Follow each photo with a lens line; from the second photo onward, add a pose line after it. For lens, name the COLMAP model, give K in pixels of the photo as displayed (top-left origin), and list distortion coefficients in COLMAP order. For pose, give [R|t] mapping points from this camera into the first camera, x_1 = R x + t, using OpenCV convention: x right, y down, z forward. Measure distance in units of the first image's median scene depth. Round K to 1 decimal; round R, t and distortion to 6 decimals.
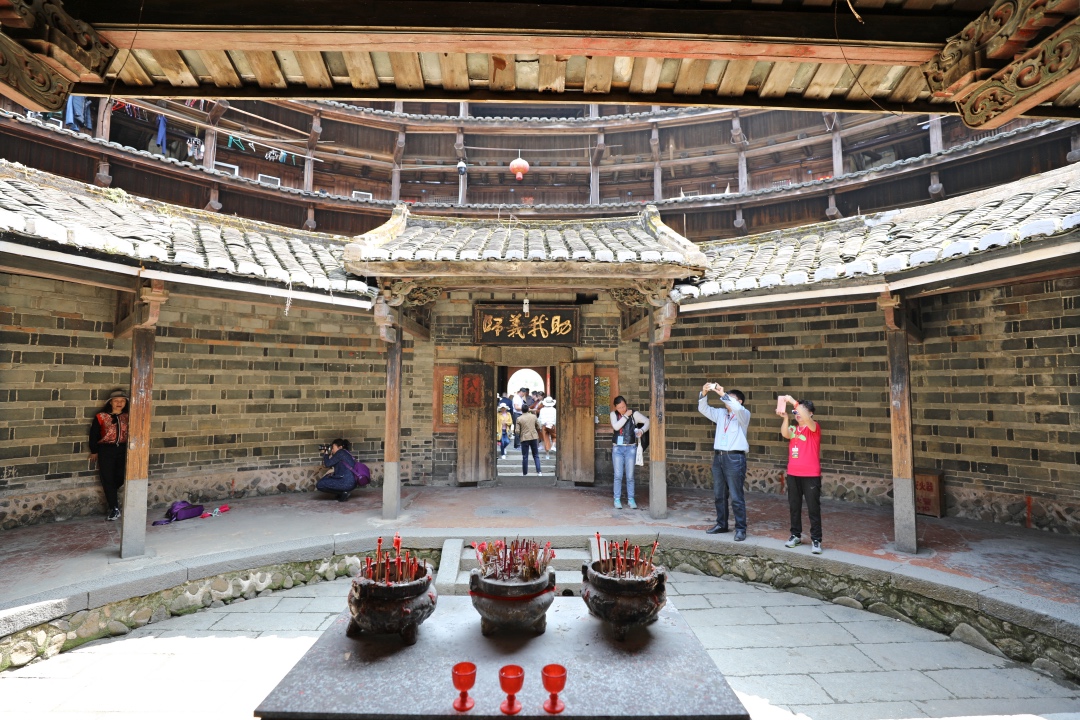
lens RADIAL K [[489.7, 0, 540.0], [0, 489.7, 360.0], [0, 0, 1]] dist [-0.045072, 0.013665]
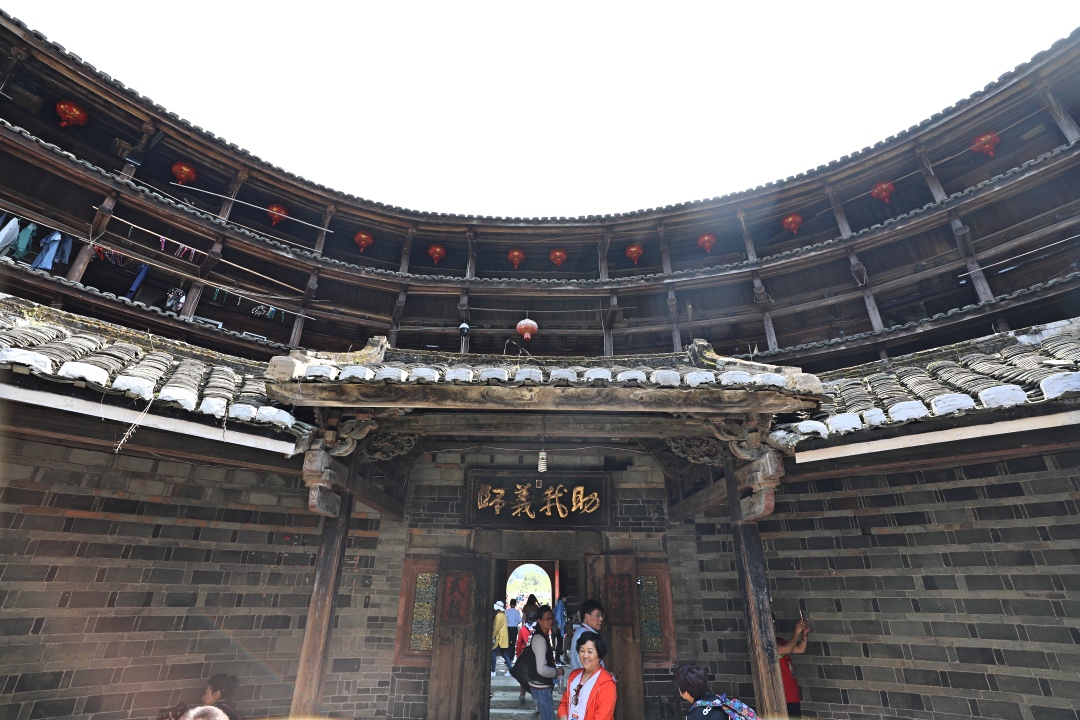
lens RADIAL K [[489.7, 0, 540.0], [0, 489.7, 360.0], [0, 0, 1]] dist [-0.045072, 0.013665]
pose [[0.999988, 0.004361, -0.002172, -0.024714], [-0.004856, 0.928967, -0.370131, 0.004931], [0.000404, 0.370137, 0.928977, 0.264423]]
